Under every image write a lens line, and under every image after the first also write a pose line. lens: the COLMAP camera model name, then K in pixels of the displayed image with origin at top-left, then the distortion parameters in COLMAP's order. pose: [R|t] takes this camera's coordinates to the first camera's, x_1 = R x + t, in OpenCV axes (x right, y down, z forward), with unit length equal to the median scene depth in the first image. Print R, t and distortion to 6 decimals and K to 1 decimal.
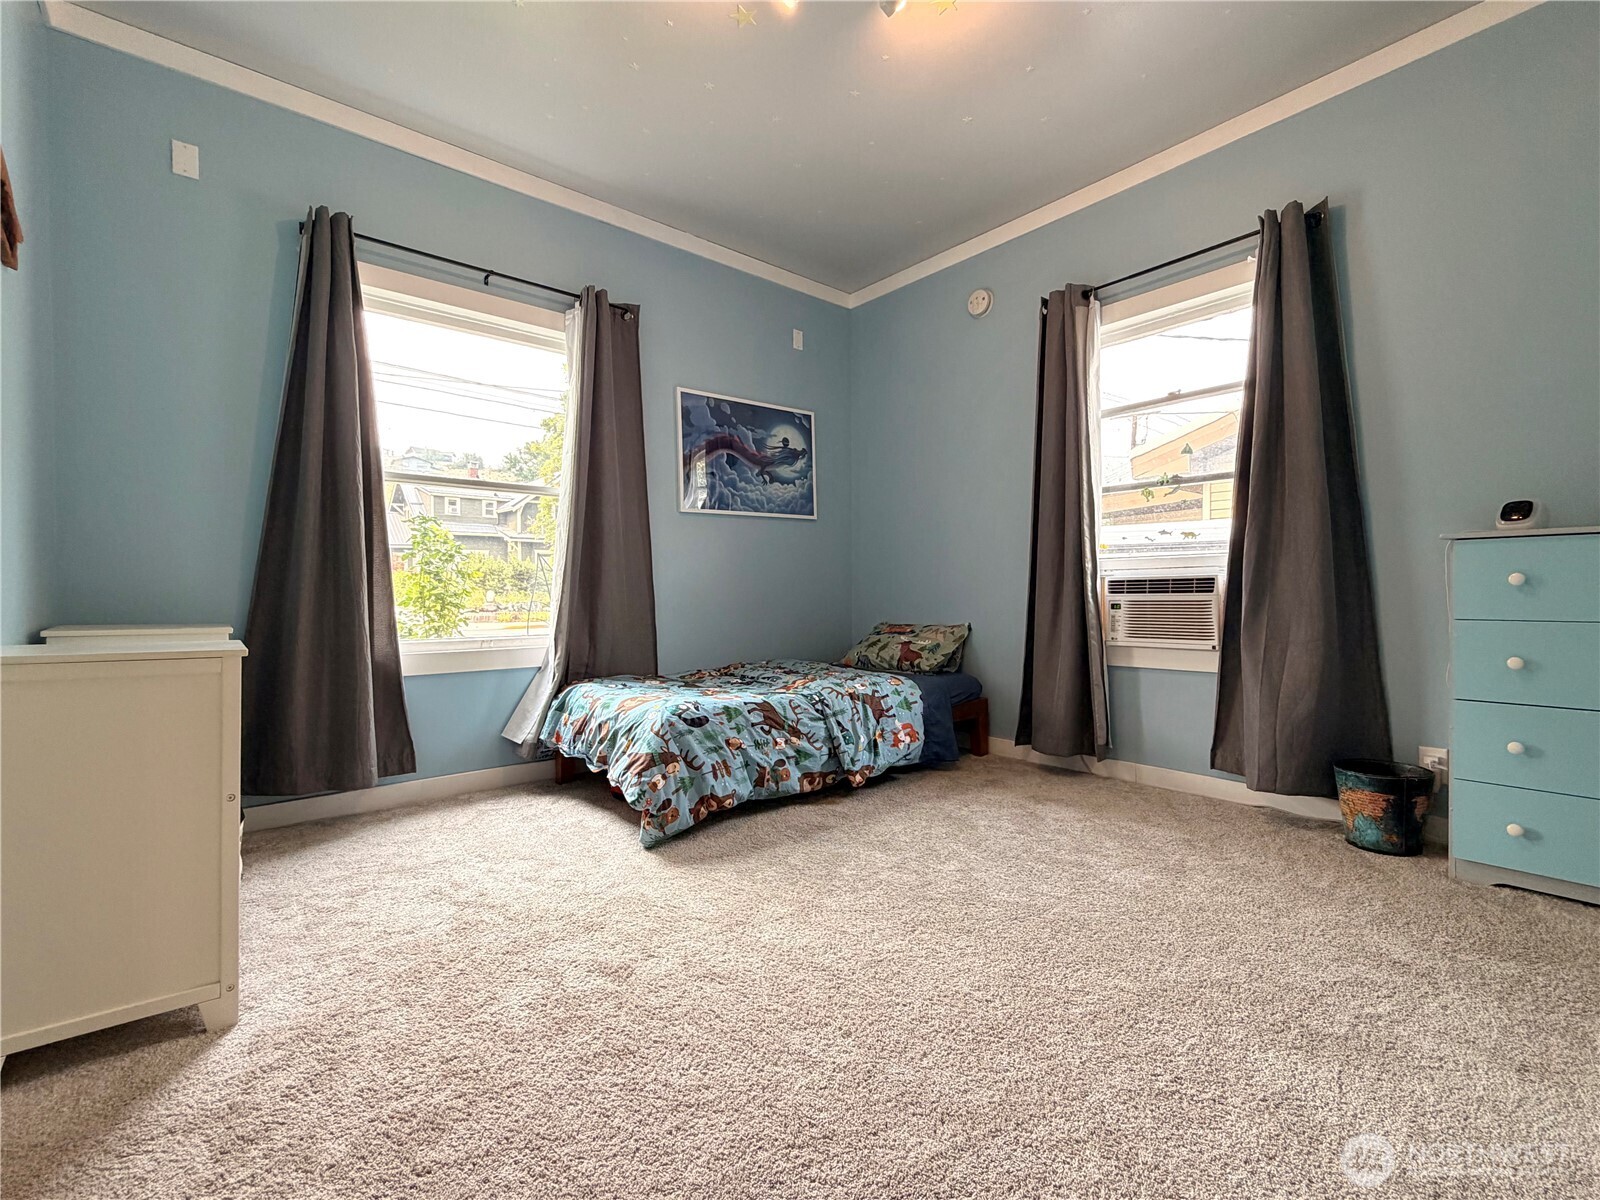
lens RADIAL K [[670.6, 0, 836.5], [0, 670.6, 595.9], [0, 0, 1]] dist [0.003612, 0.000363]
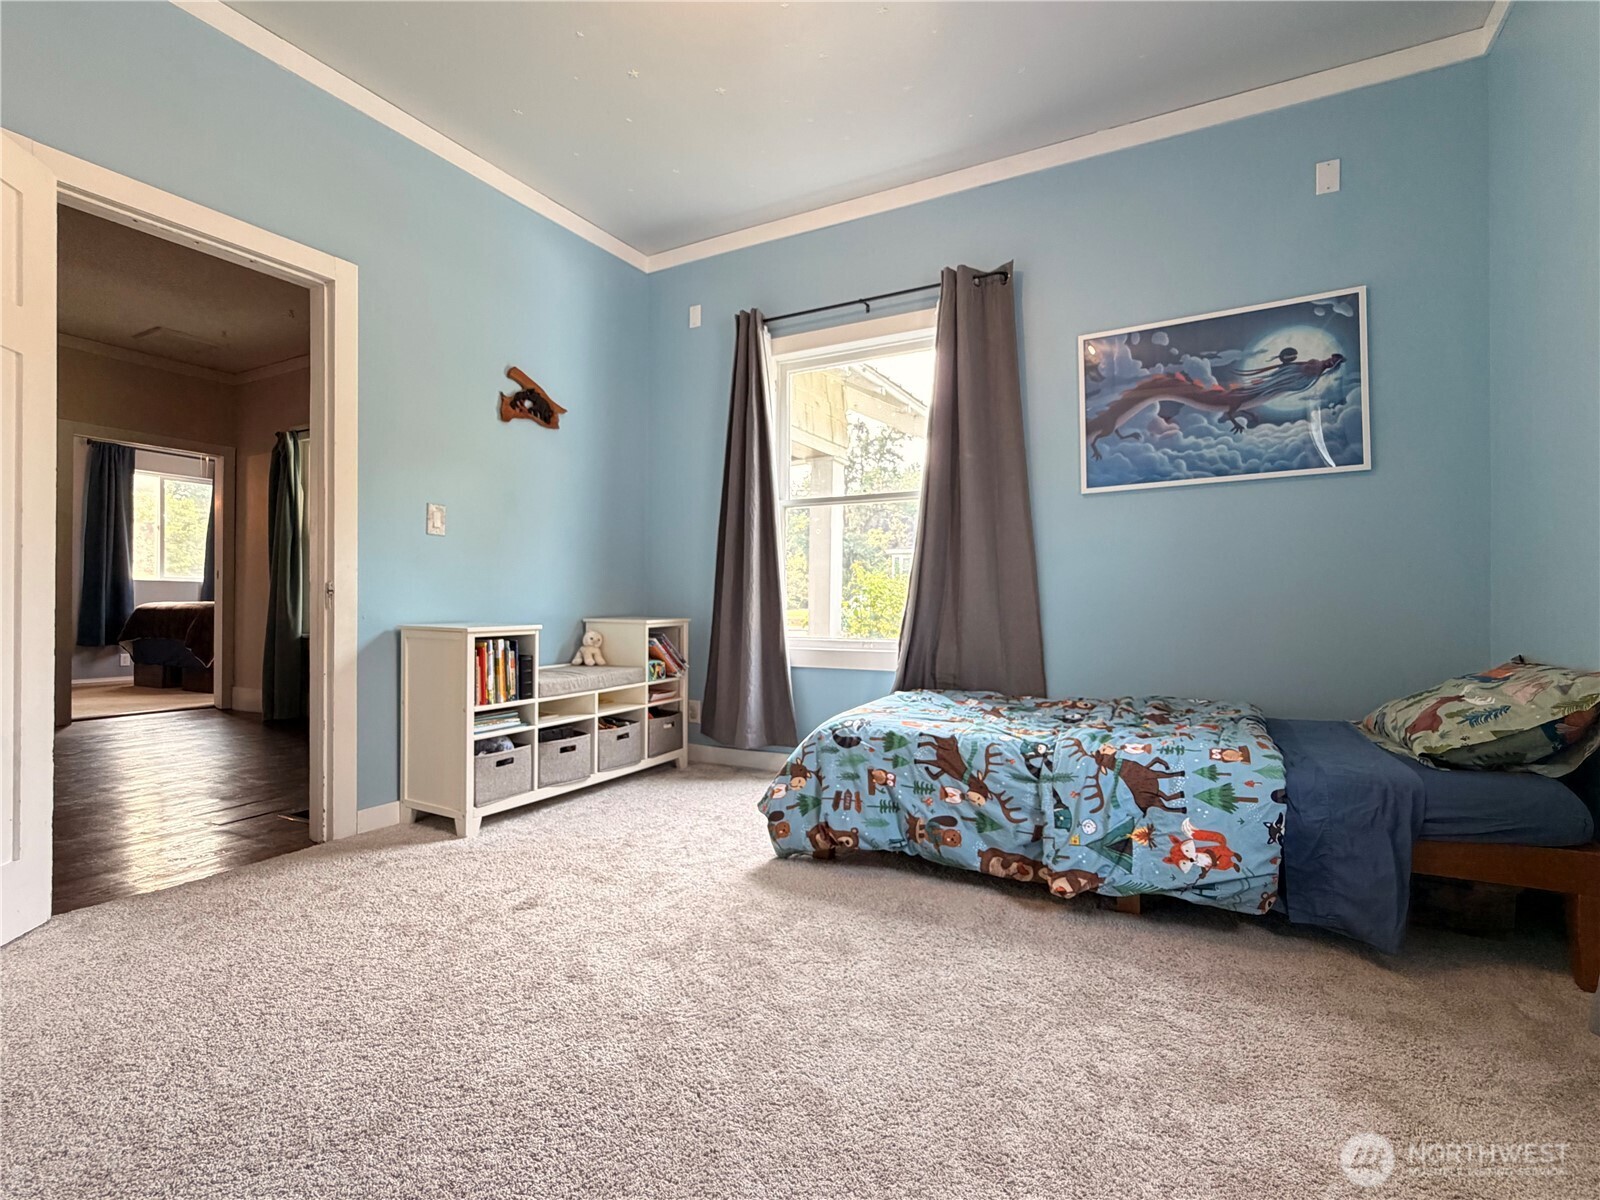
lens RADIAL K [[736.1, 0, 800.0], [0, 736.1, 600.0], [0, 0, 1]] dist [0.002257, 0.000199]
pose [[0.389332, 0.000024, -0.921098, 0.579678], [-0.004041, 0.999990, -0.001682, 0.001175], [0.921089, 0.004377, 0.389328, 0.487870]]
